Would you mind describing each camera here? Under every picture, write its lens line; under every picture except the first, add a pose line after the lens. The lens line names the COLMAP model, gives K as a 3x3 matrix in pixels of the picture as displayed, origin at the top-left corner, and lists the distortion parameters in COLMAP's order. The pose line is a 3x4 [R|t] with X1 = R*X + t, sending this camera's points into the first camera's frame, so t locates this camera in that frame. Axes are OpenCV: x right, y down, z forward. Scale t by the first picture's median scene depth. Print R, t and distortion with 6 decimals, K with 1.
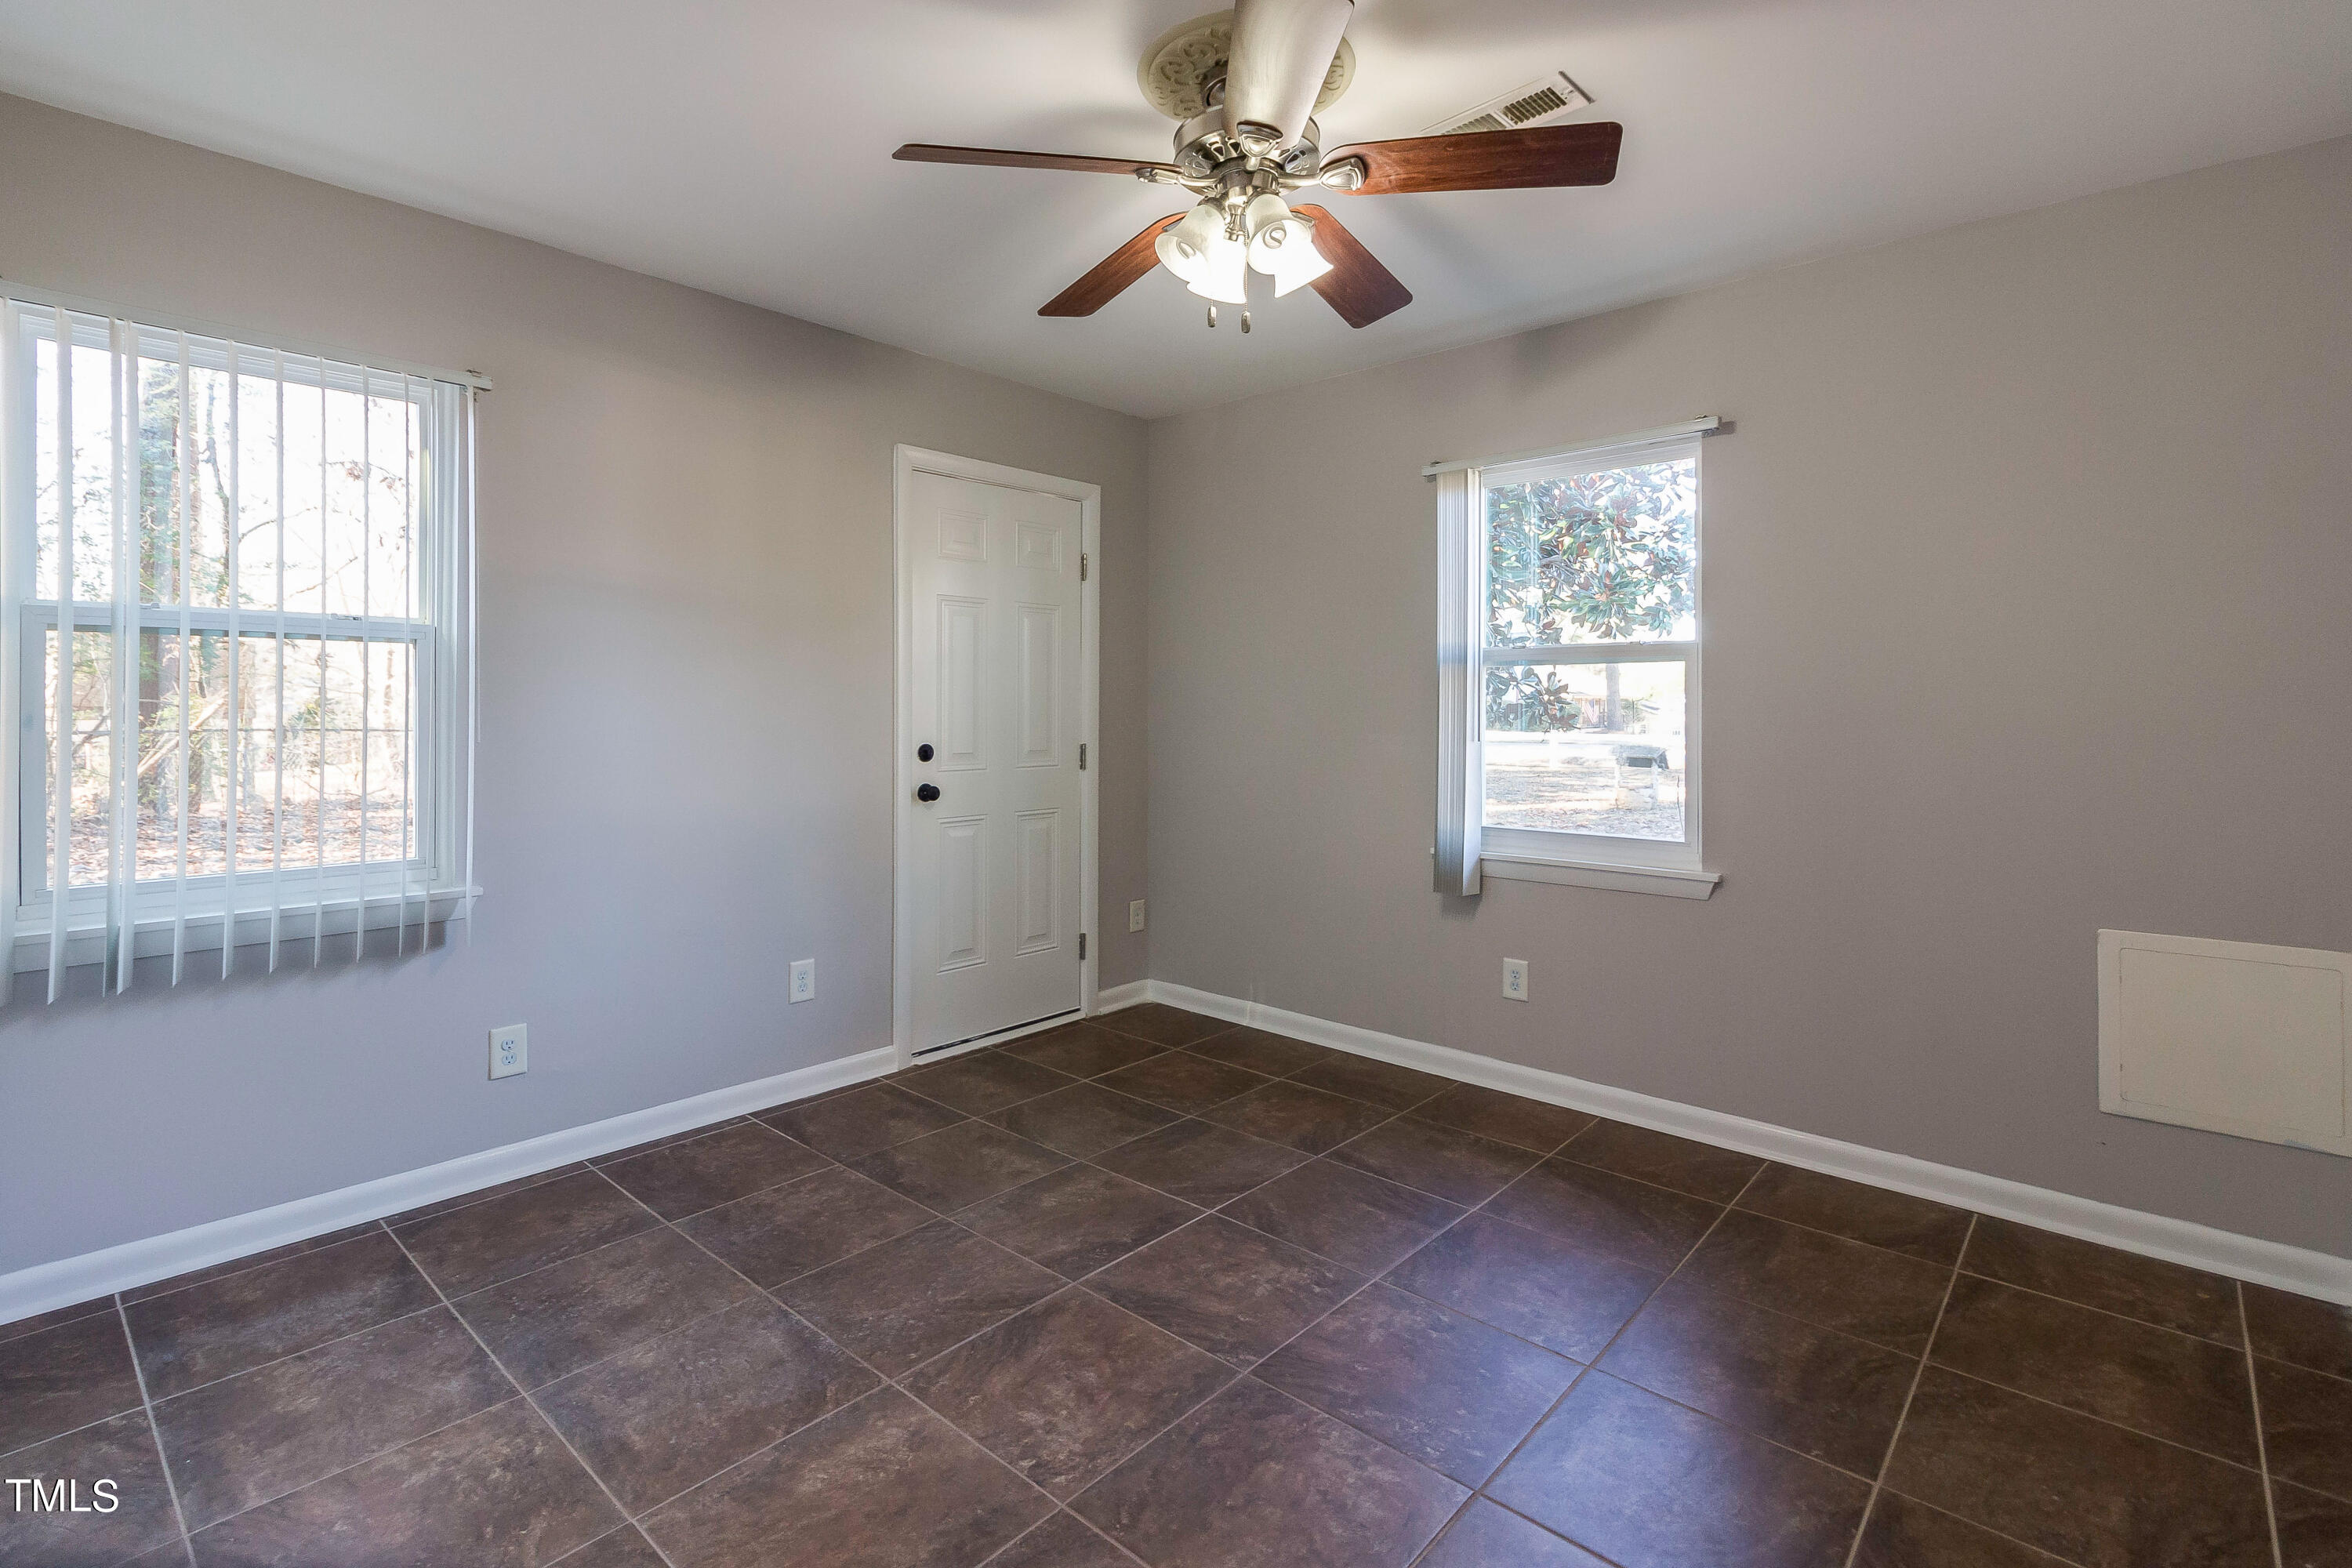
lens RADIAL K [[1092.6, 0, 1160.7], [0, 1092.6, 715.1], [0, 0, 1]] dist [-0.002904, 0.000284]
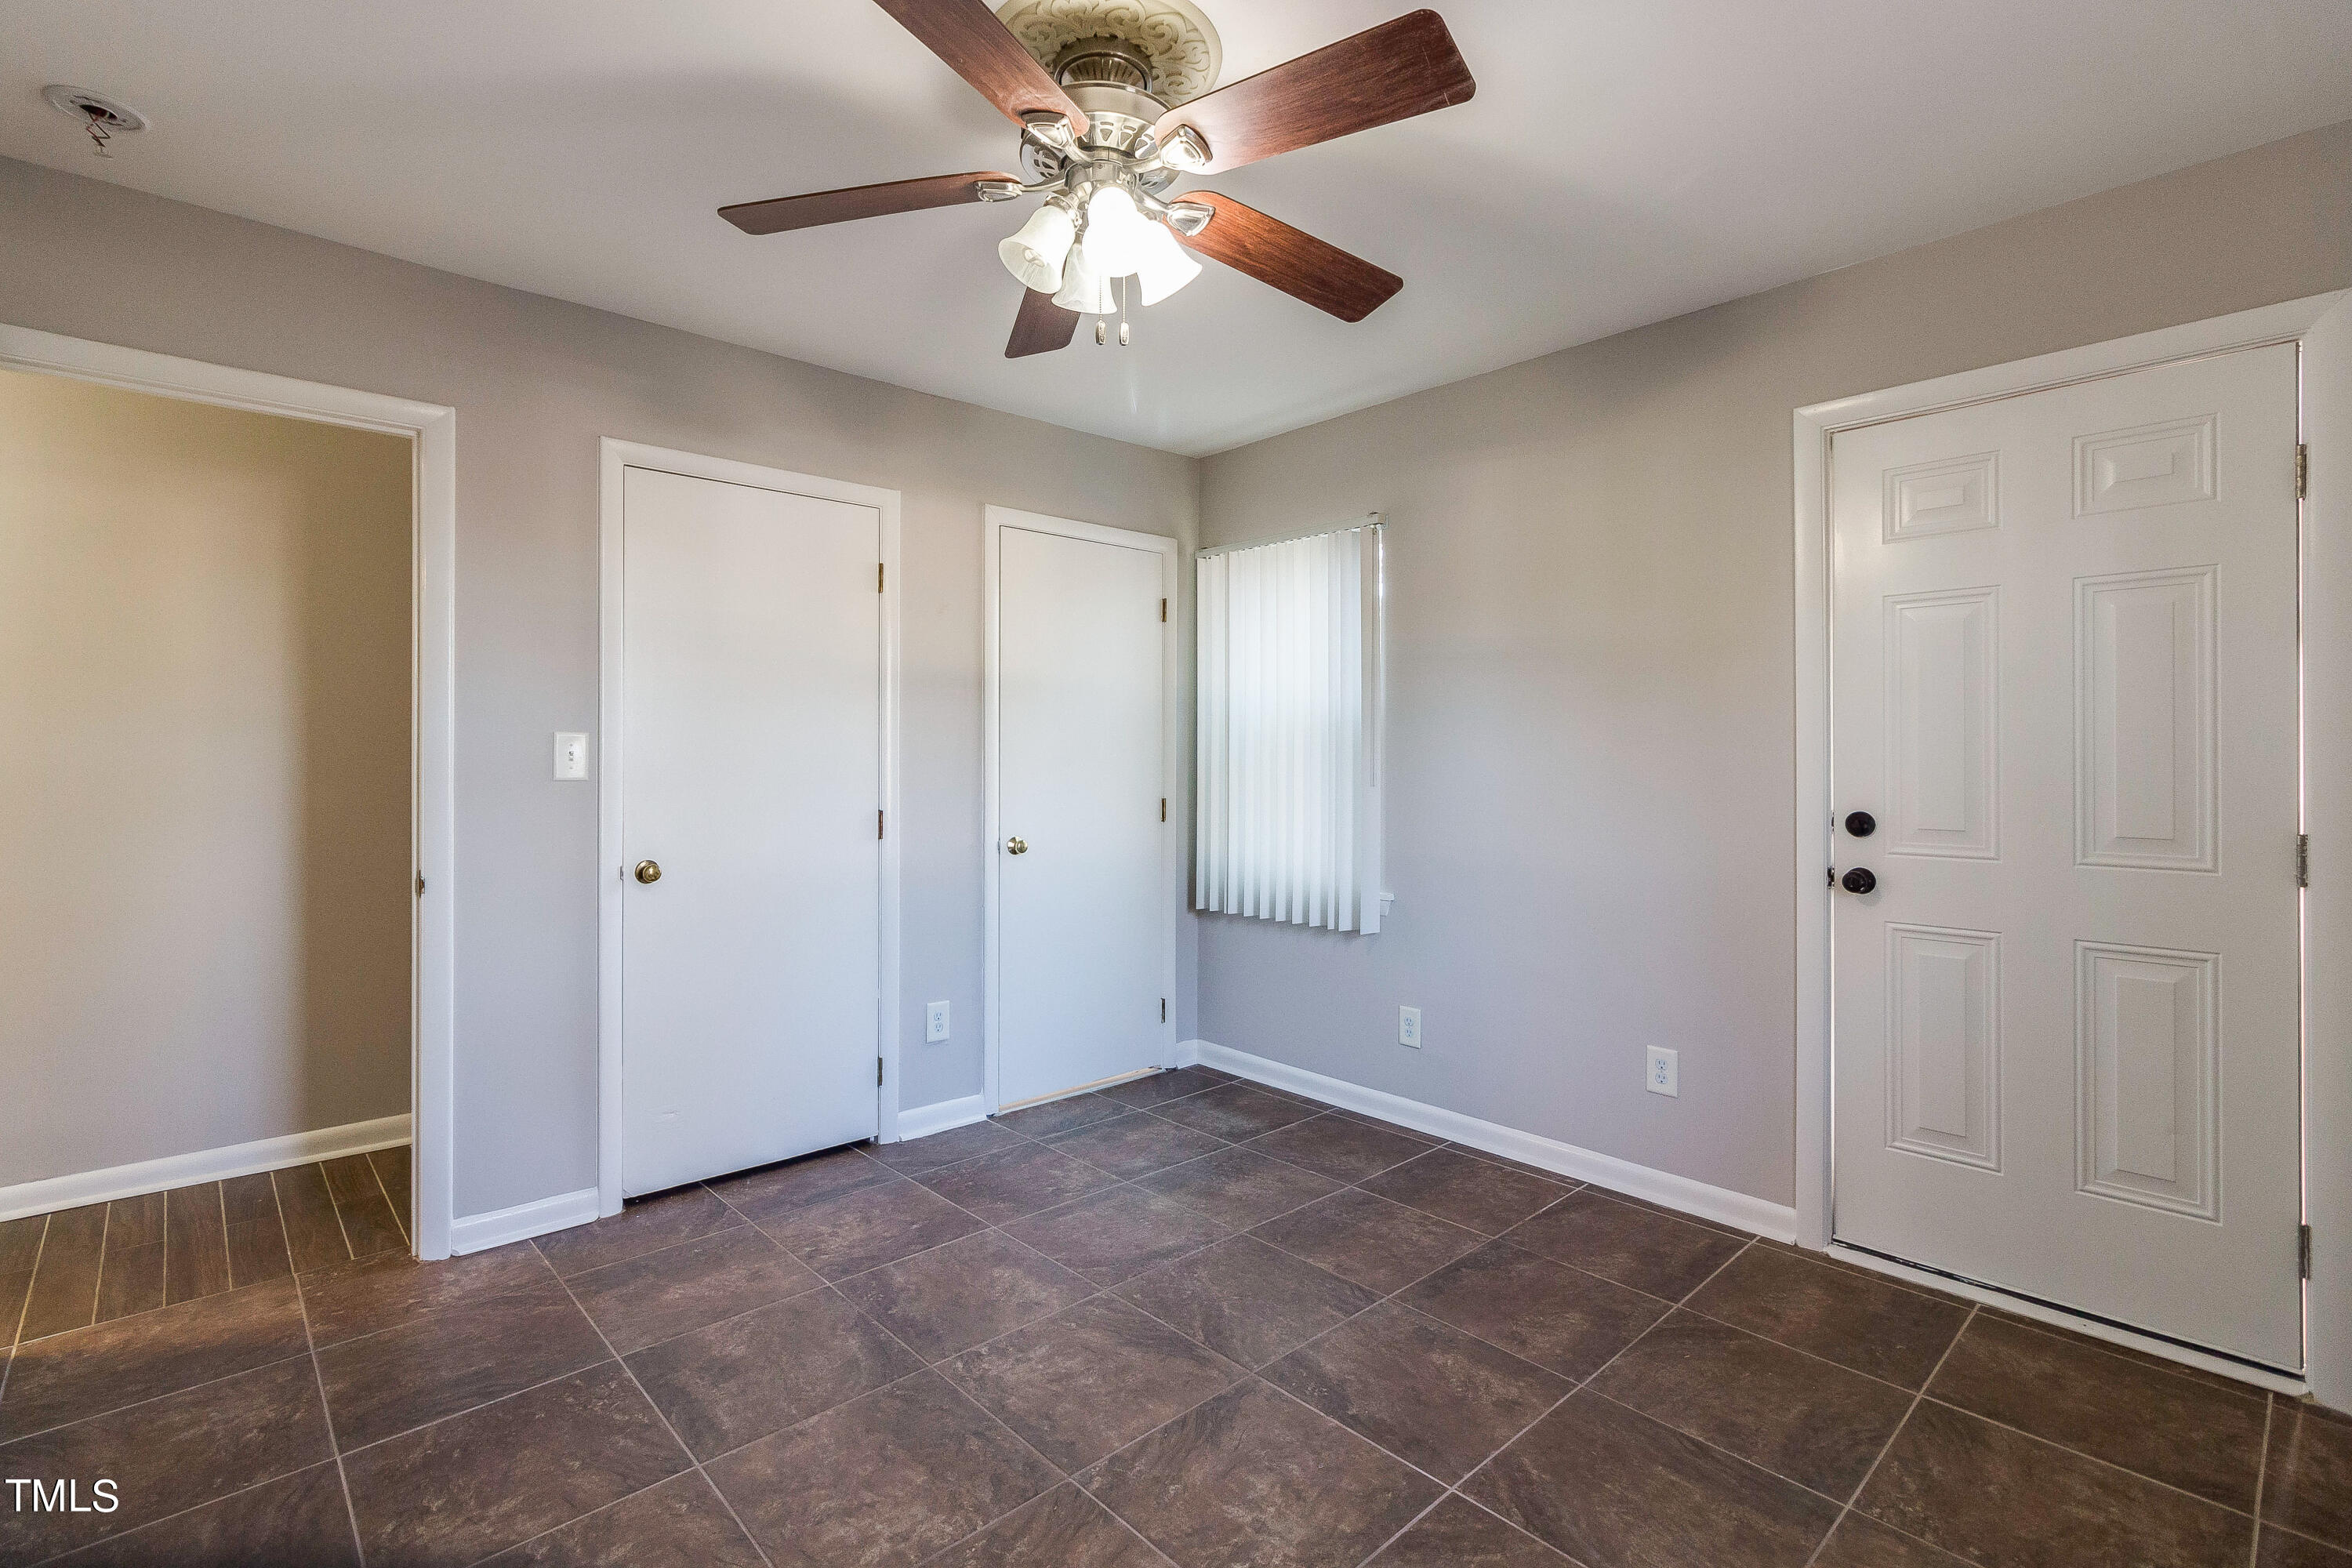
lens RADIAL K [[1092.6, 0, 1176.0], [0, 1092.6, 761.5], [0, 0, 1]] dist [-0.002904, 0.000284]
pose [[-0.091594, 0.001110, -0.995796, 0.730020], [-0.007956, 0.999967, 0.001847, -0.005382], [0.995765, 0.008092, -0.091582, 0.863331]]
